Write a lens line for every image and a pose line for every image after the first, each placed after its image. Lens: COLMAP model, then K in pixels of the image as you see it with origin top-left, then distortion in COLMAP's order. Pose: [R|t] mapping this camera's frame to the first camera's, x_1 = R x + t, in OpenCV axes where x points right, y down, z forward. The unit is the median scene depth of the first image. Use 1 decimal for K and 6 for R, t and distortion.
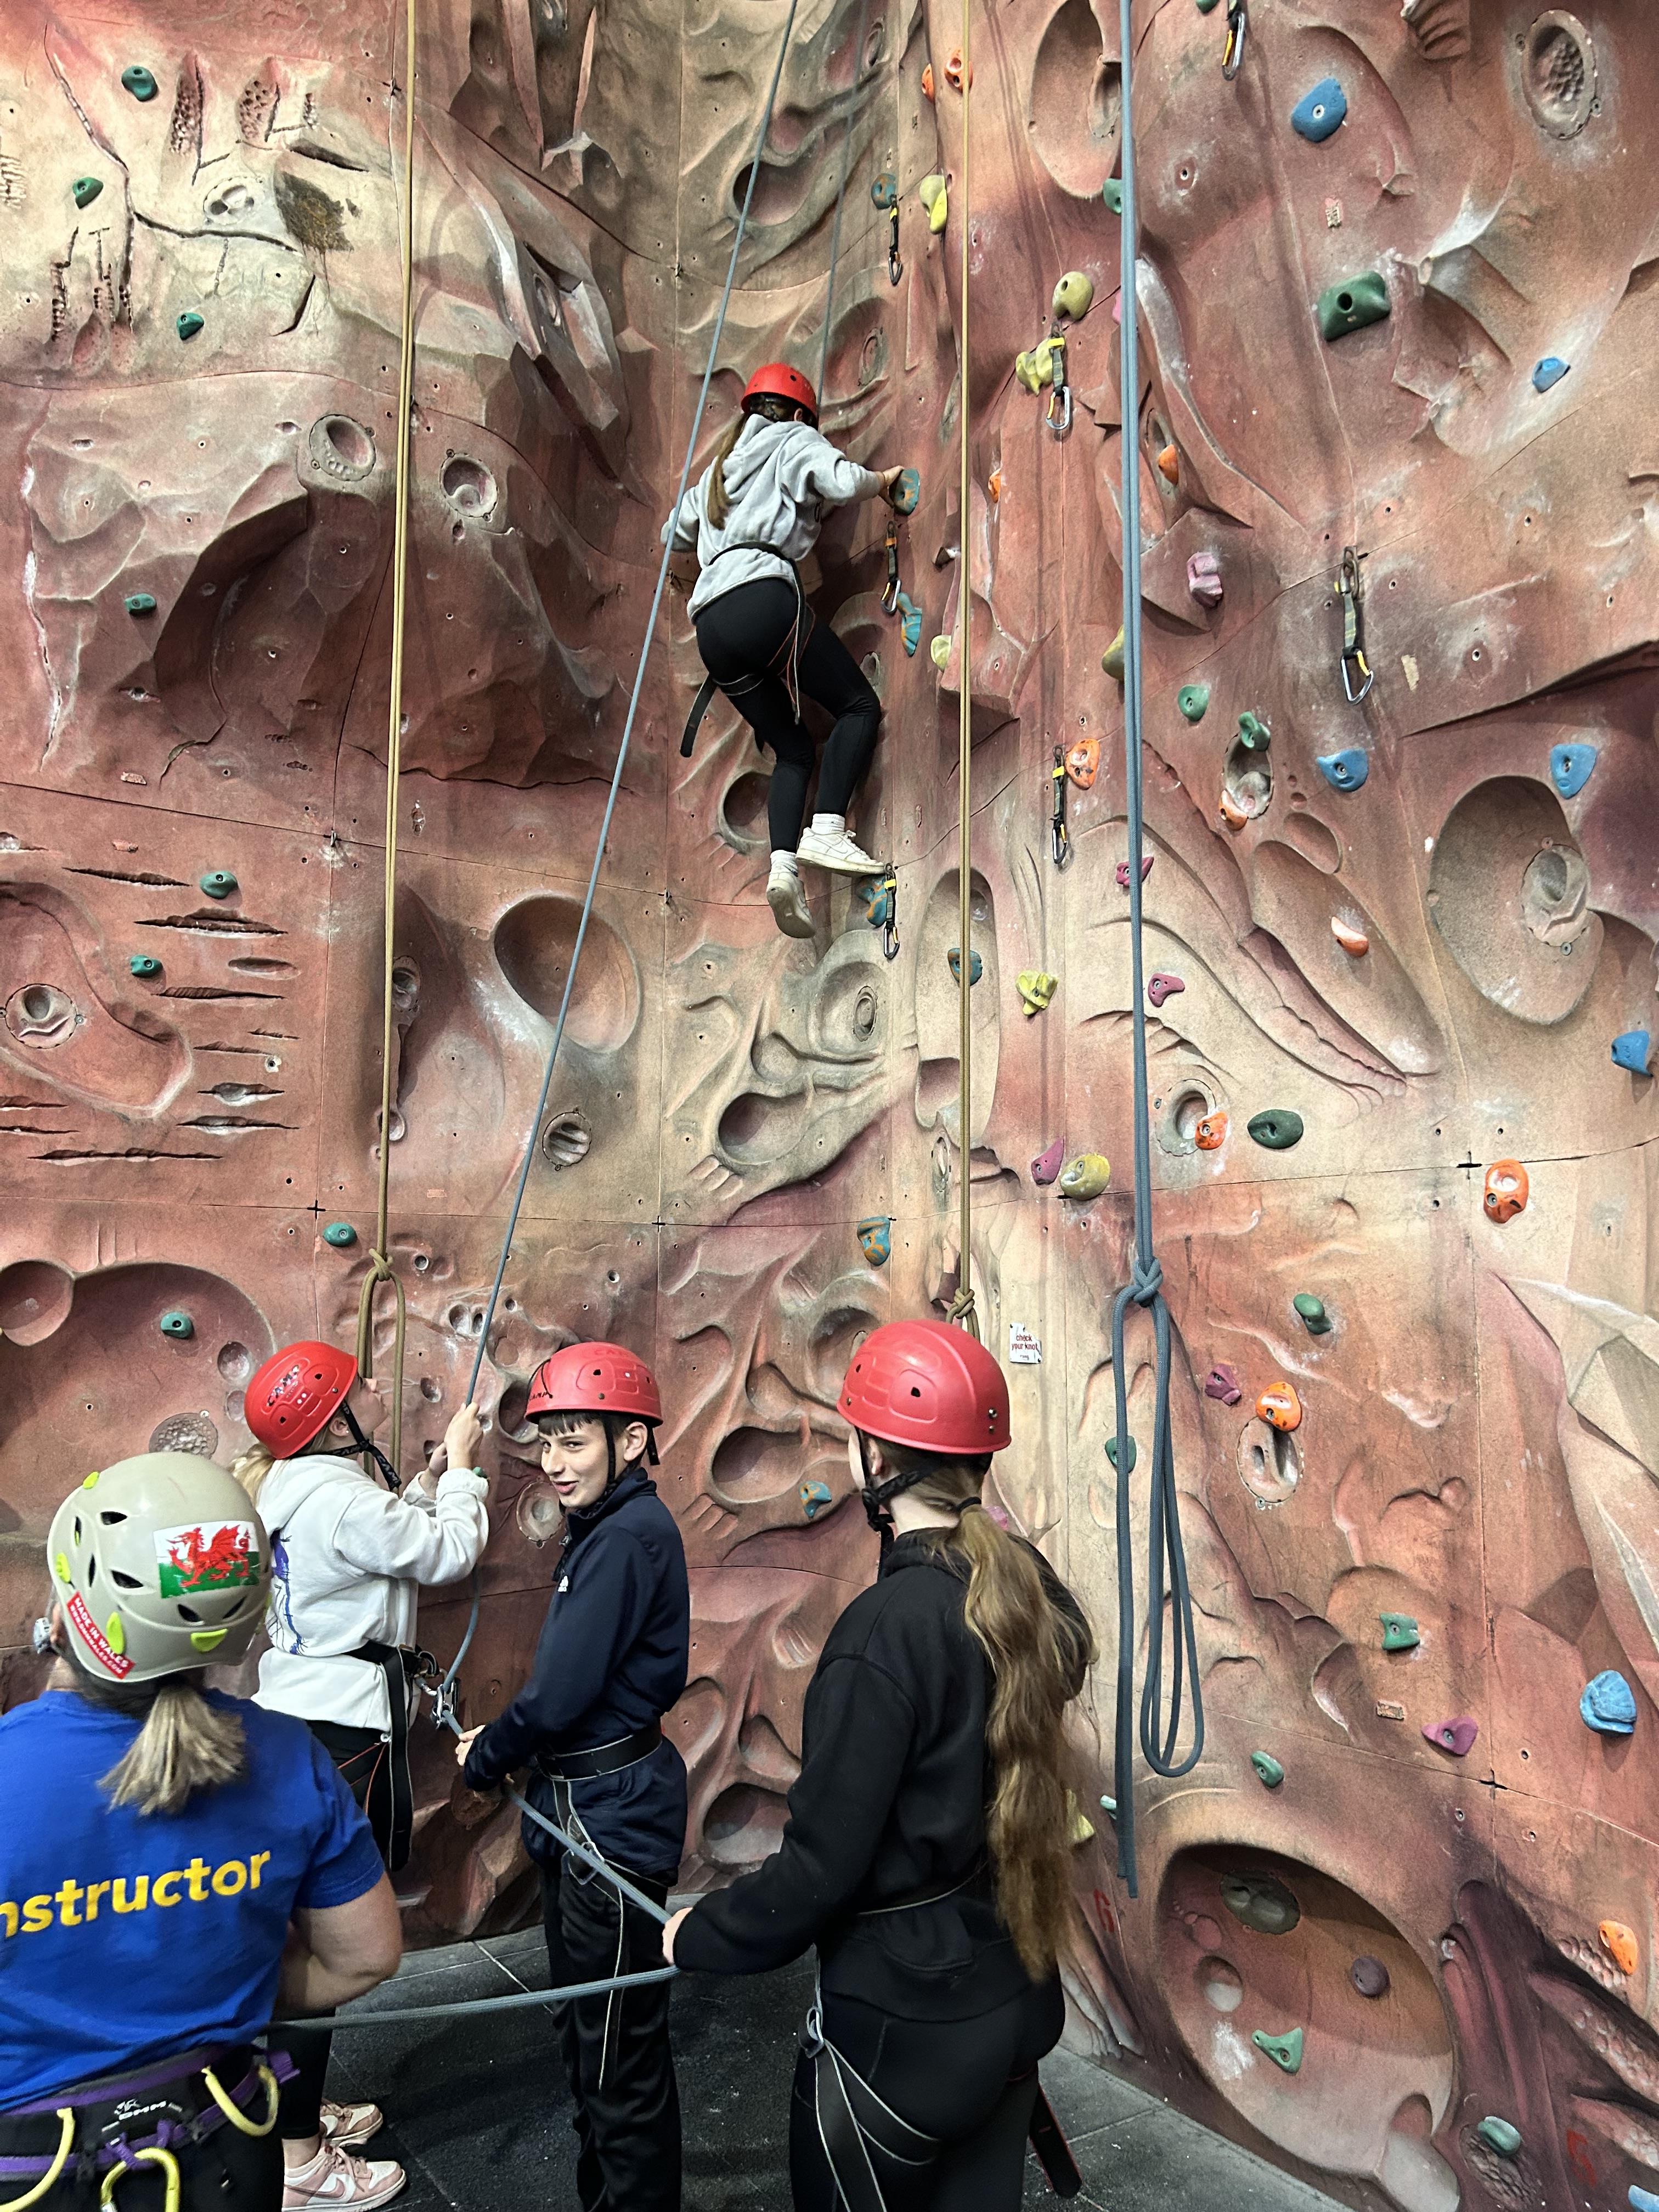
lens RADIAL K [[1663.8, 0, 828.9], [0, 1663.8, 1126.8], [0, 0, 1]] dist [0.056349, -0.061501]
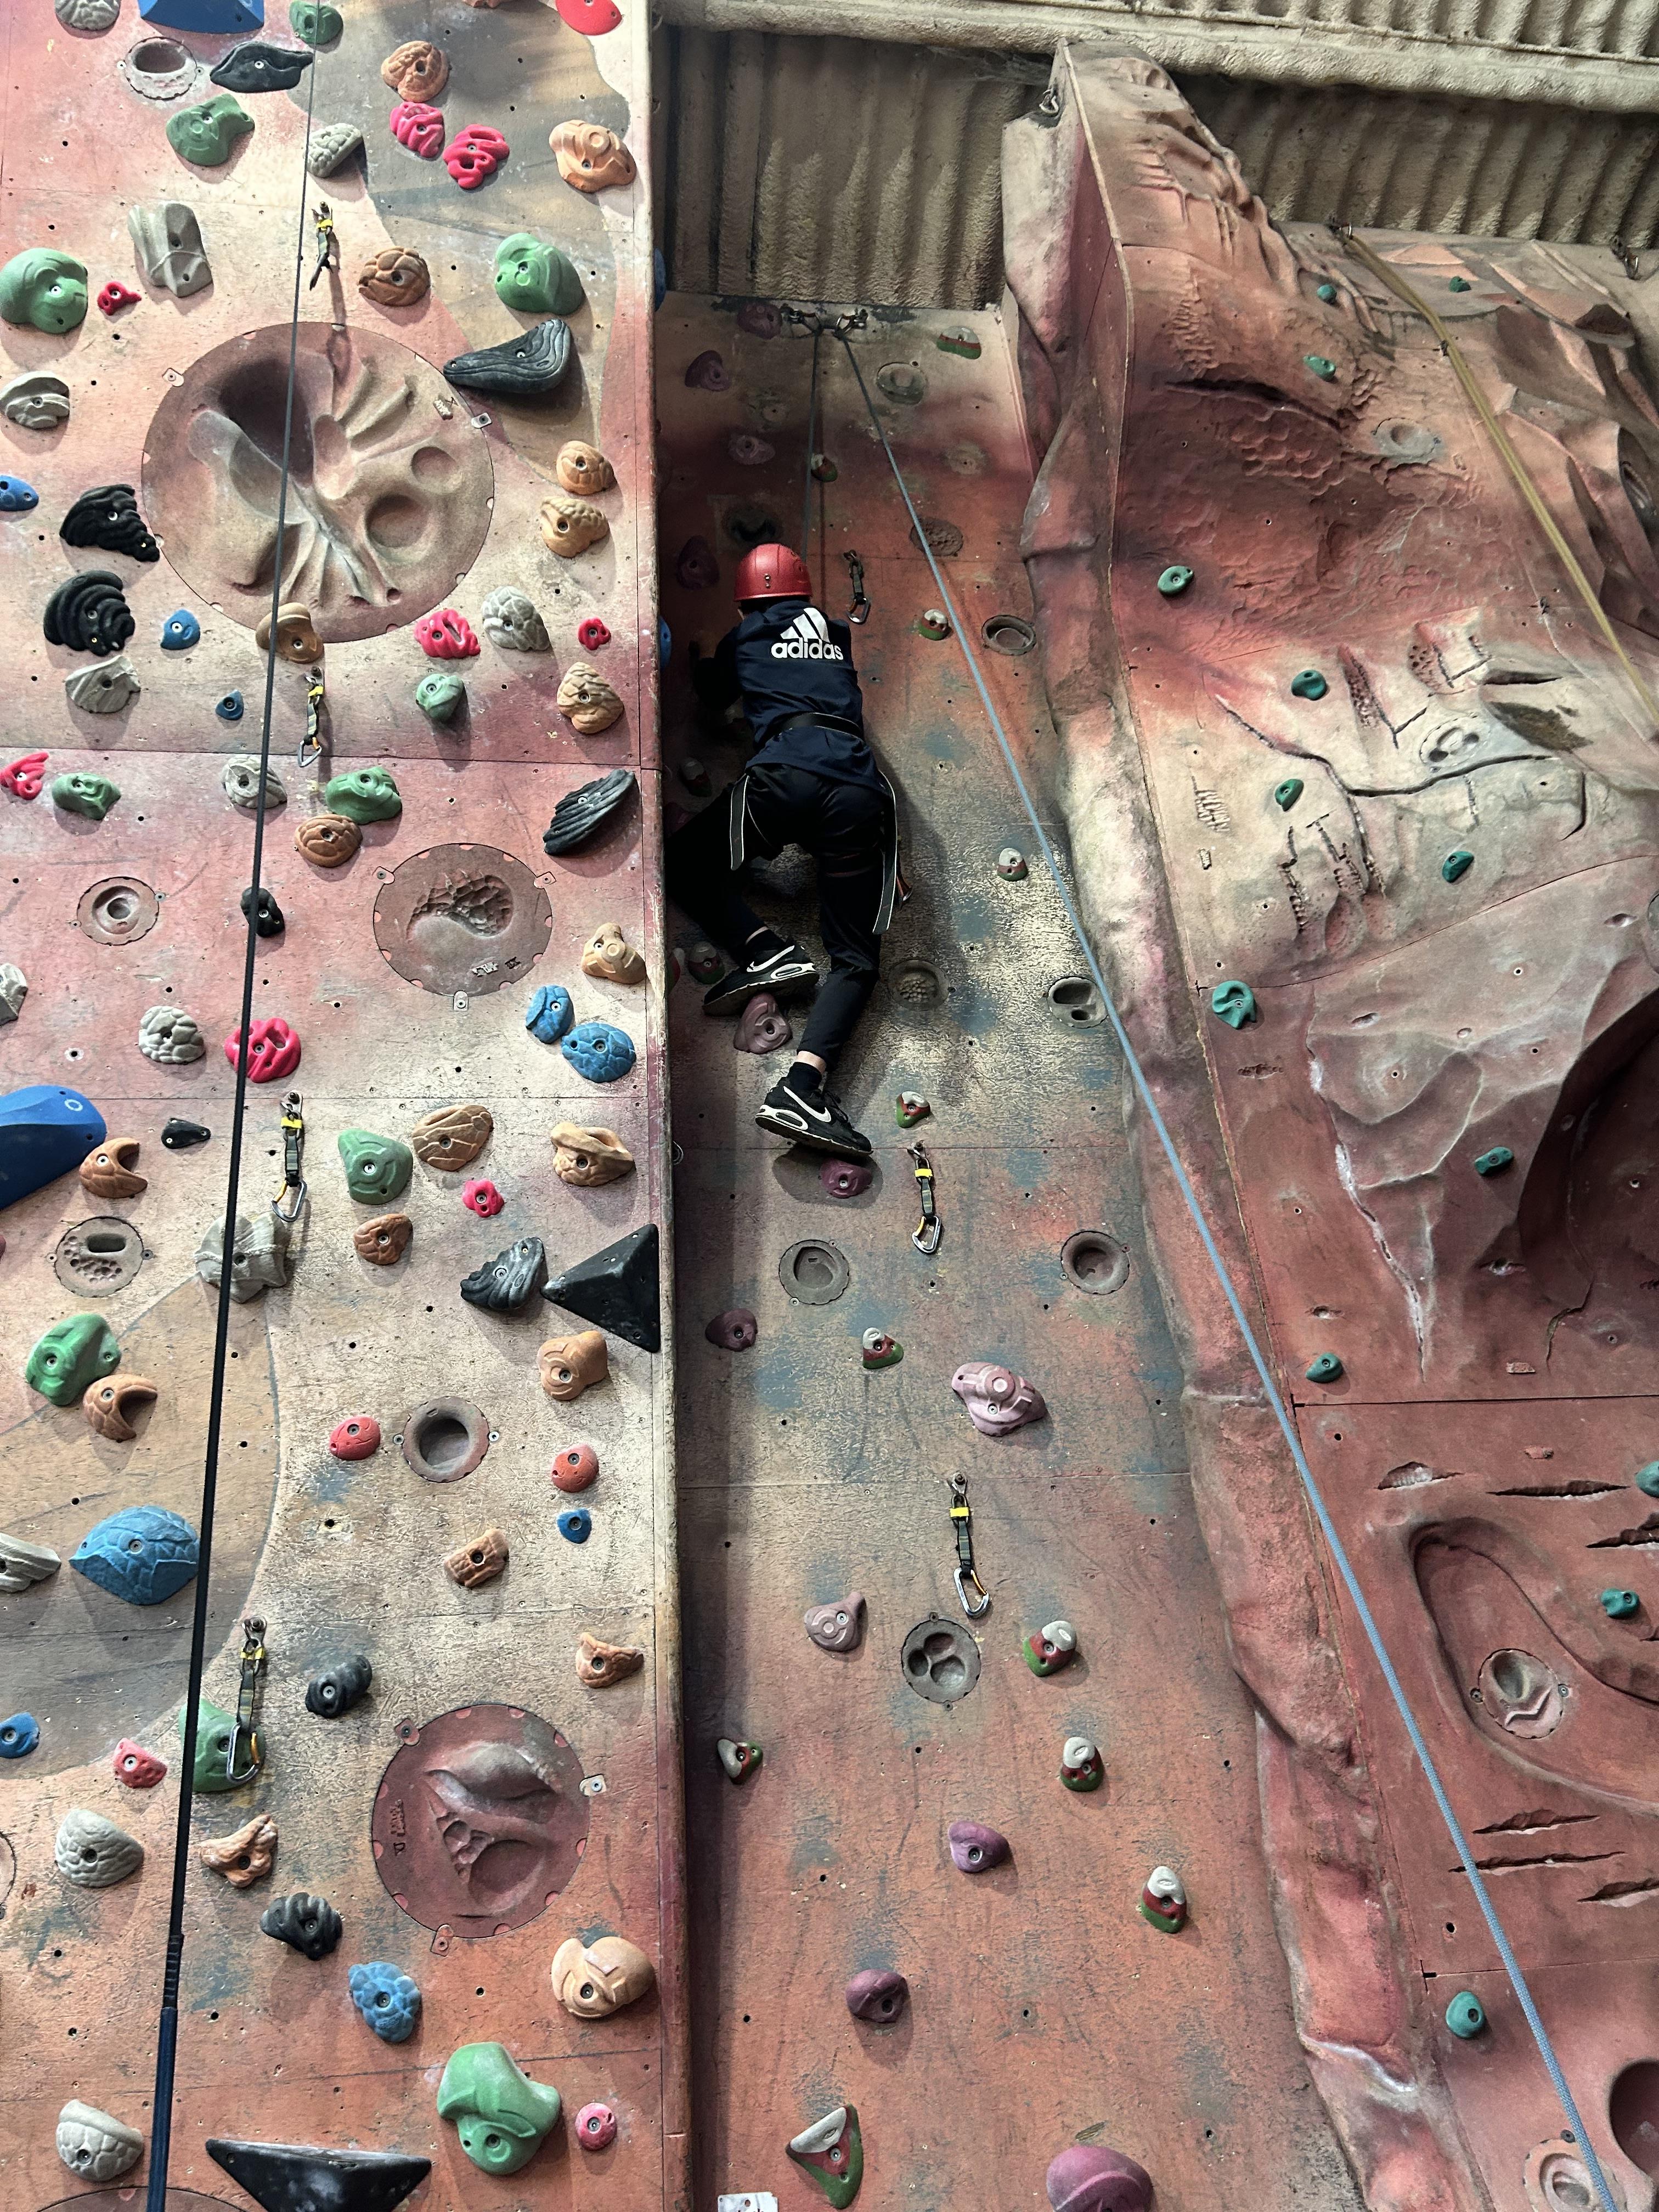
lens RADIAL K [[1663.8, 0, 818.9], [0, 1663.8, 1105.9], [0, 0, 1]] dist [0.056349, -0.061501]
pose [[0.889584, -0.291955, -0.351286, -0.398852], [0.131489, 0.900190, -0.415174, -0.030195], [0.437436, 0.323142, 0.839184, 0.134057]]
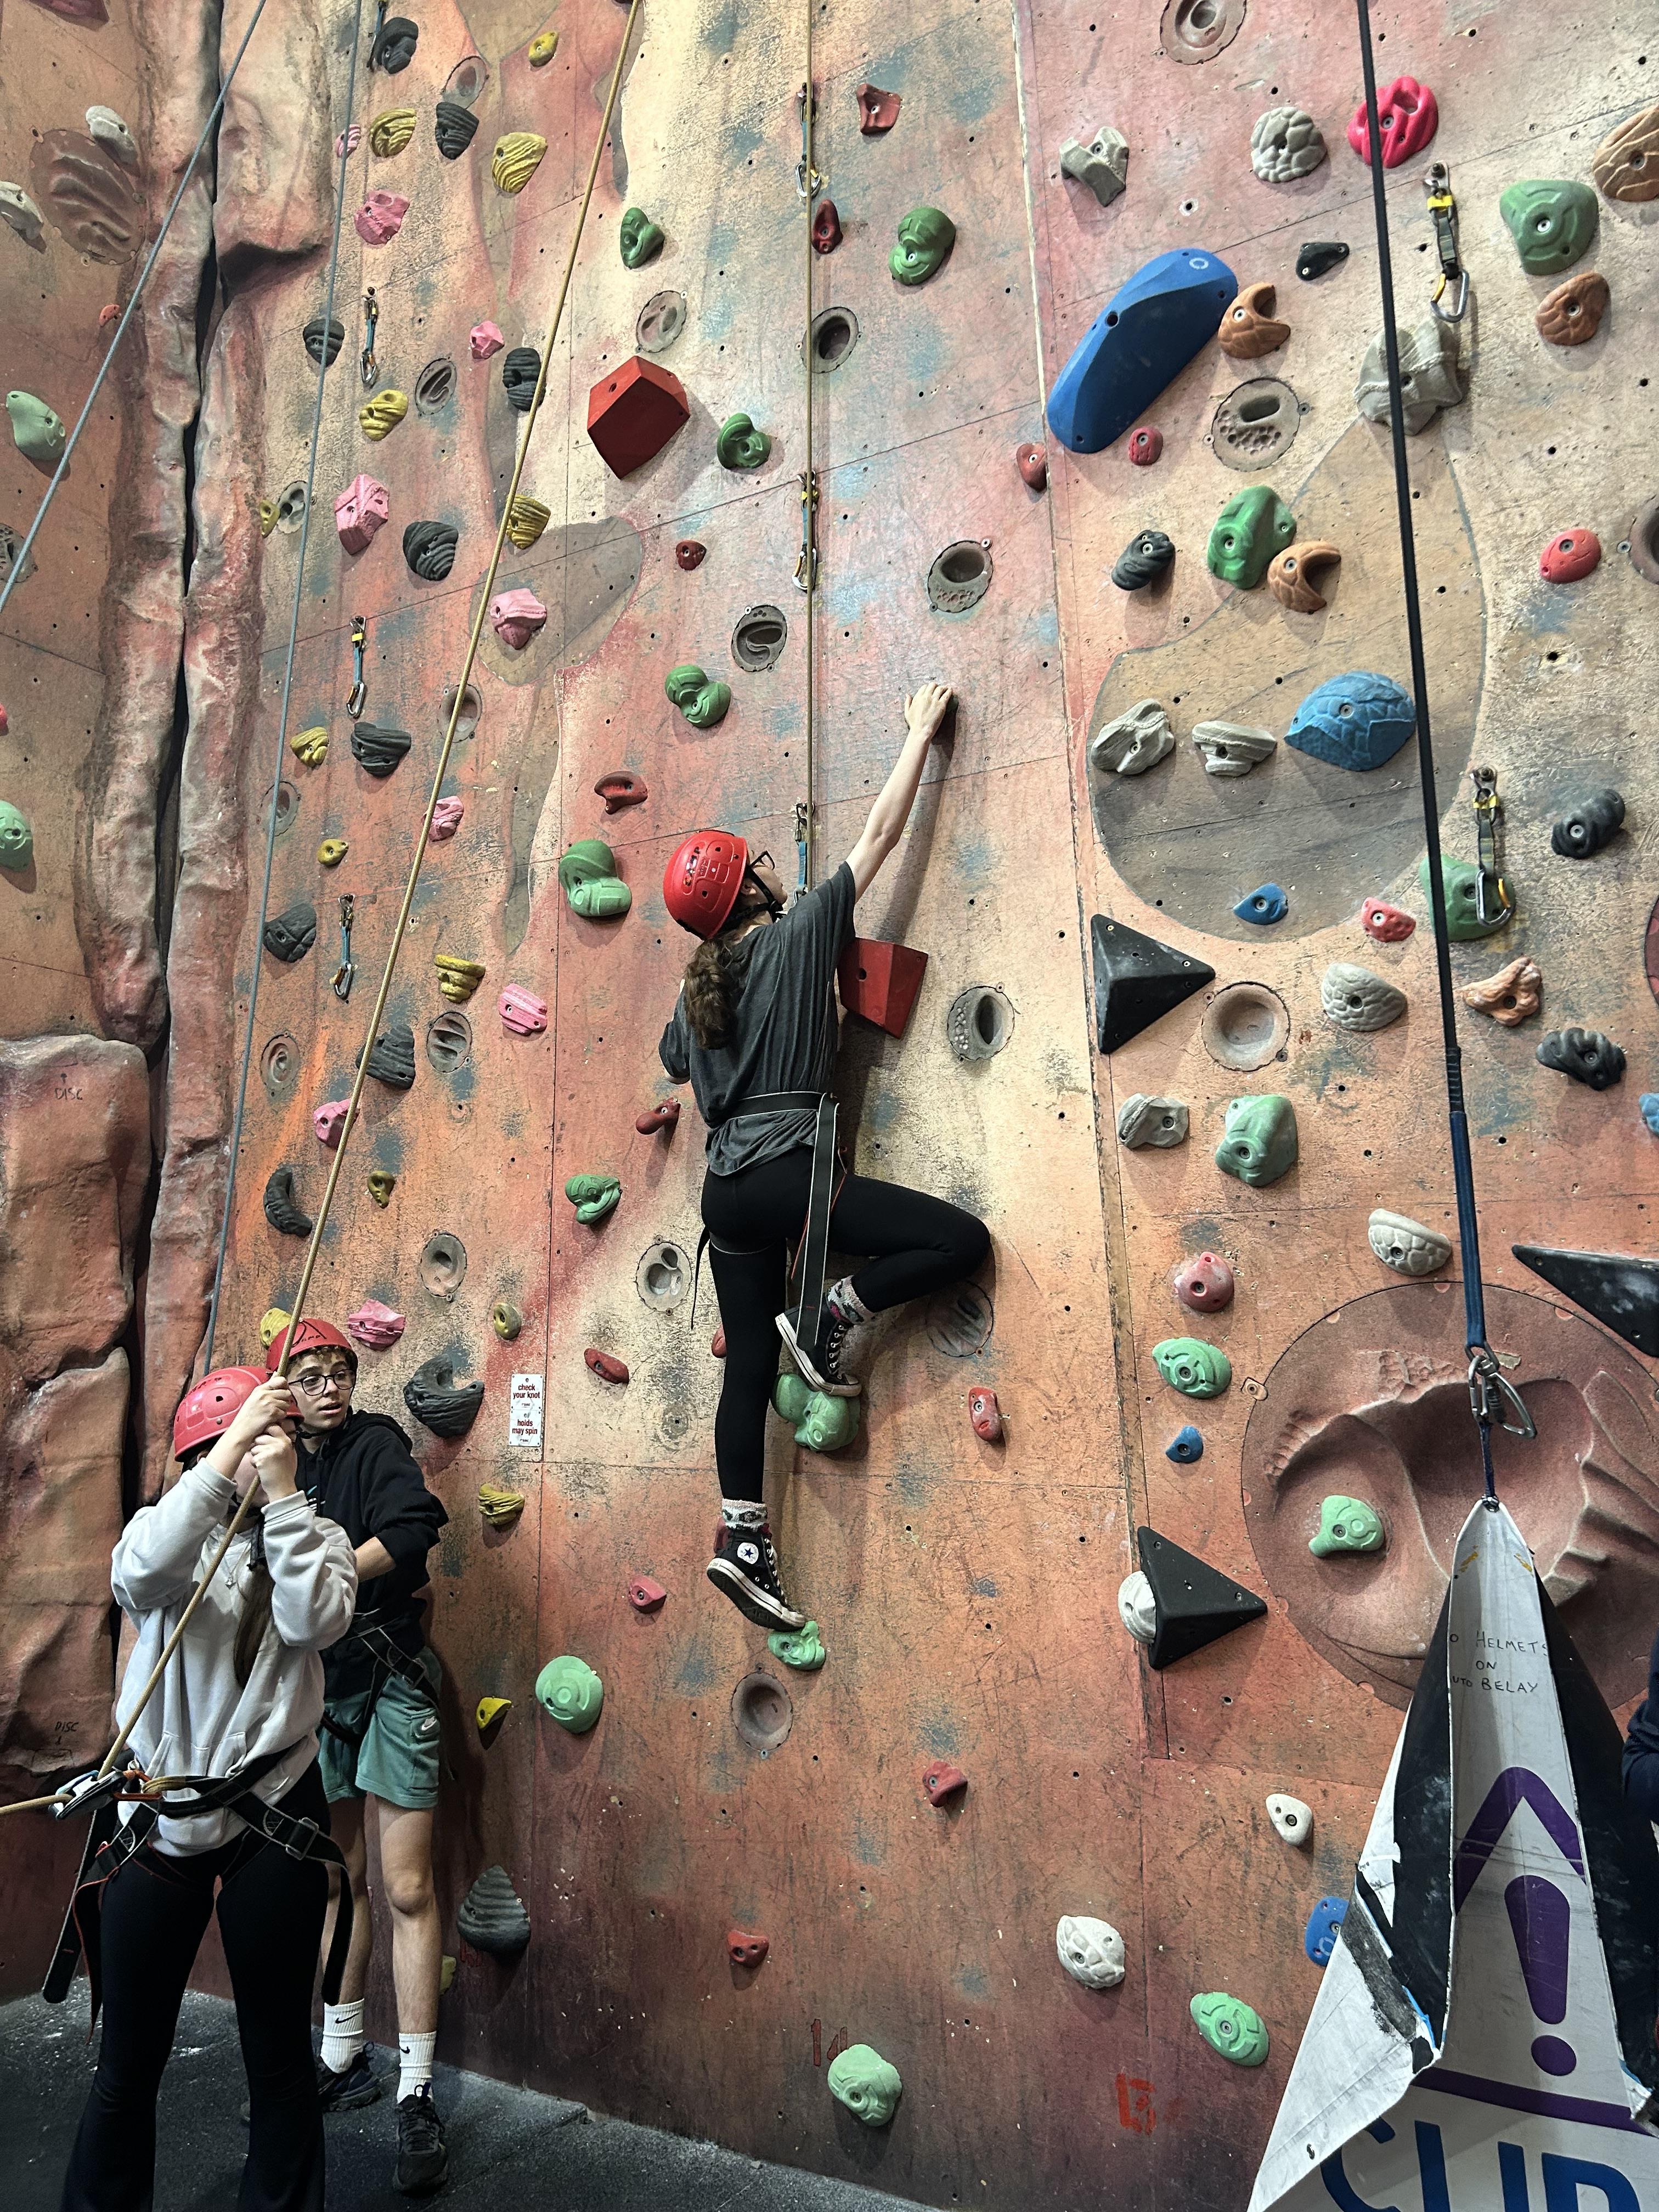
lens RADIAL K [[1663.8, 0, 842.7], [0, 1663.8, 1117.5], [0, 0, 1]] dist [0.056349, -0.061501]
pose [[0.419658, -0.141325, -0.896613, -0.454292], [0.104621, 0.988752, -0.106881, 0.020577], [0.901633, -0.048951, 0.429723, 0.174977]]
